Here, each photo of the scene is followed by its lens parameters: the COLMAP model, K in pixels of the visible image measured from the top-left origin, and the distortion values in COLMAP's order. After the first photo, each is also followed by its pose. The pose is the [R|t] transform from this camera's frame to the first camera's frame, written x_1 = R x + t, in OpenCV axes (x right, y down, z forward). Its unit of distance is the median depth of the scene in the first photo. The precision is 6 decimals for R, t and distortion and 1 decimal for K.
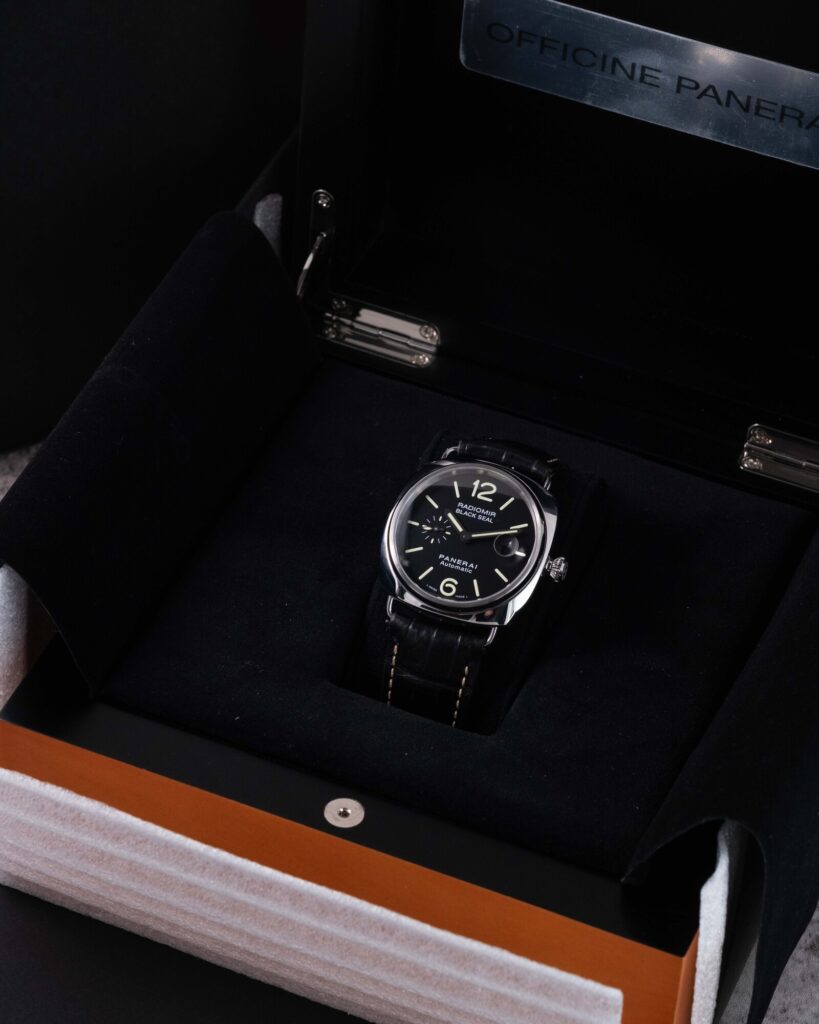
lens RADIAL K [[4805.9, 0, 406.6], [0, 4805.9, 510.1], [0, 0, 1]] dist [0.319223, 0.000000]
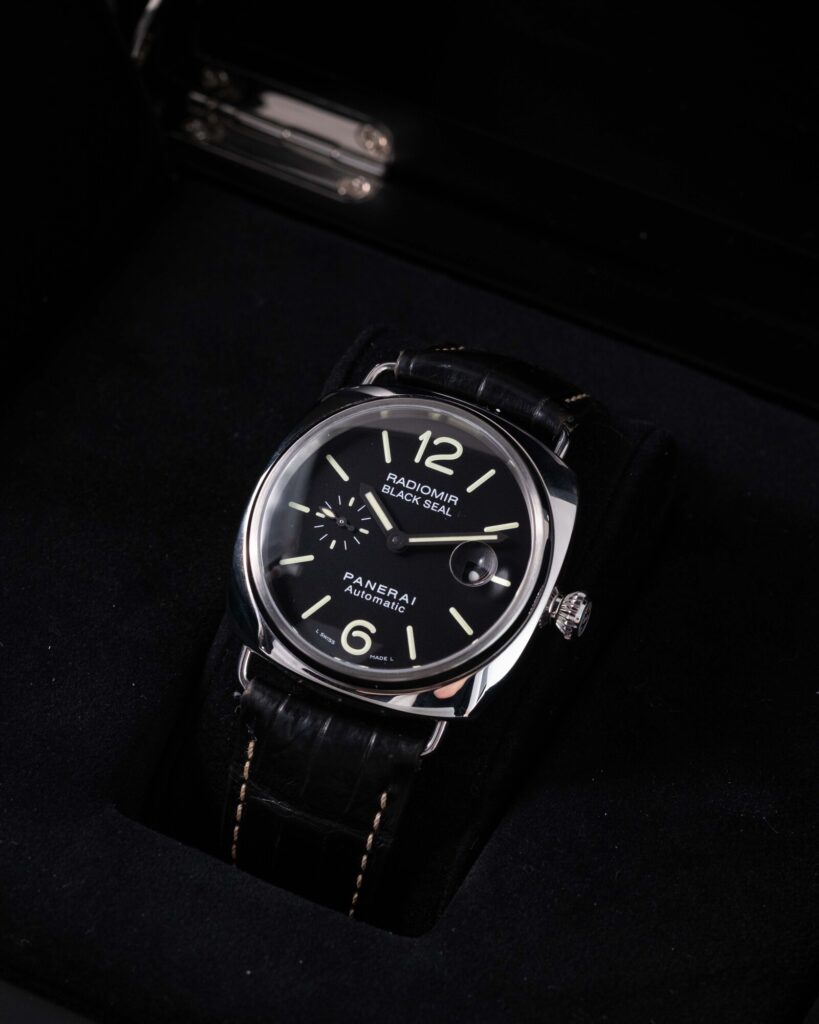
lens RADIAL K [[4805.9, 0, 412.1], [0, 4805.9, 514.9], [0, 0, 1]] dist [0.319223, 0.000000]
pose [[0.998328, 0.056284, -0.013183, 0.020477], [-0.055666, 0.997511, 0.043287, -0.019598], [0.015587, -0.042481, 0.998976, 0.483493]]
